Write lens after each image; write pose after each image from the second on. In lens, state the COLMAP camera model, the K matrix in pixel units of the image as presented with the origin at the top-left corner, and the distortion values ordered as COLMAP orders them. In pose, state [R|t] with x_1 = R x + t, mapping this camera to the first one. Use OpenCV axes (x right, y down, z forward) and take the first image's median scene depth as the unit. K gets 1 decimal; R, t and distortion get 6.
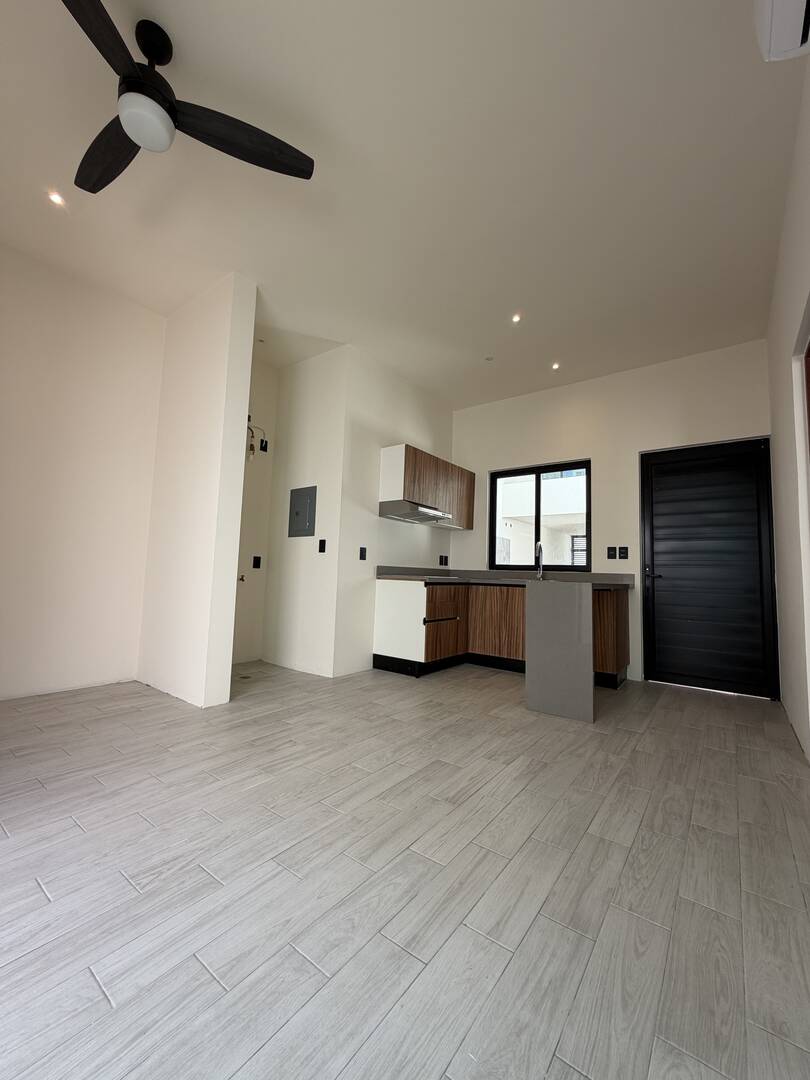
lens RADIAL K [[428.0, 0, 408.7], [0, 428.0, 537.7], [0, 0, 1]] dist [-0.004645, 0.000941]
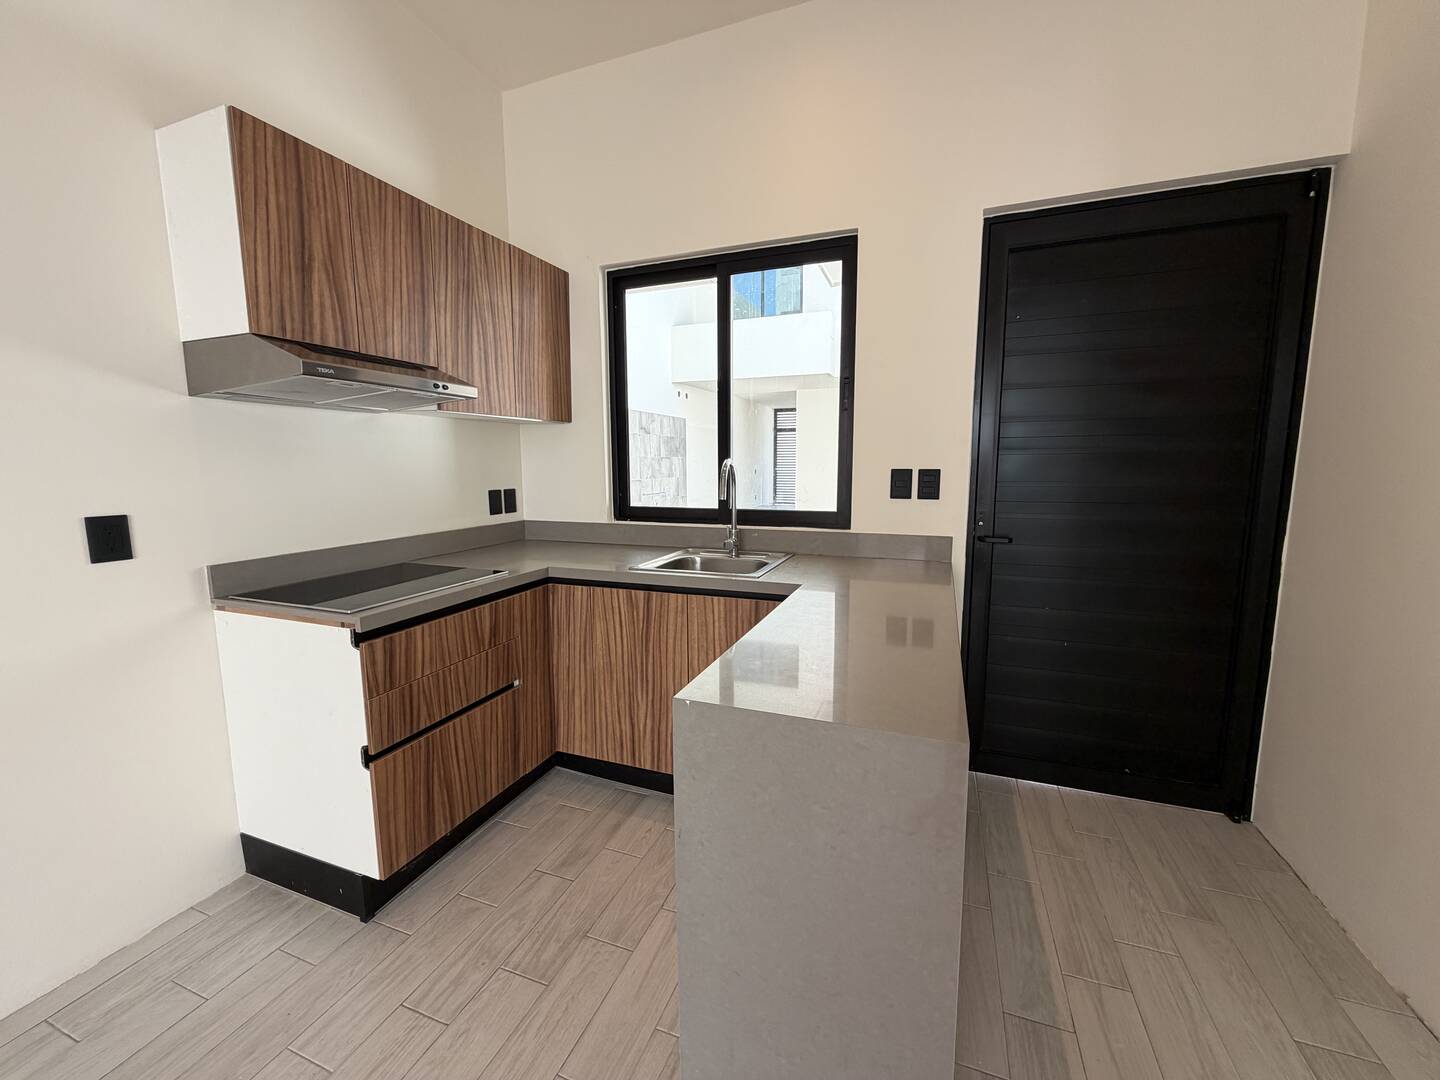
lens RADIAL K [[570.6, 0, 720.5], [0, 570.6, 539.5], [0, 0, 1]] dist [-0.004645, 0.000941]
pose [[0.961225, -0.075618, 0.265196, 0.181795], [0.014698, 0.974351, 0.224553, -0.040449], [-0.275374, -0.211948, 0.937682, 0.586182]]
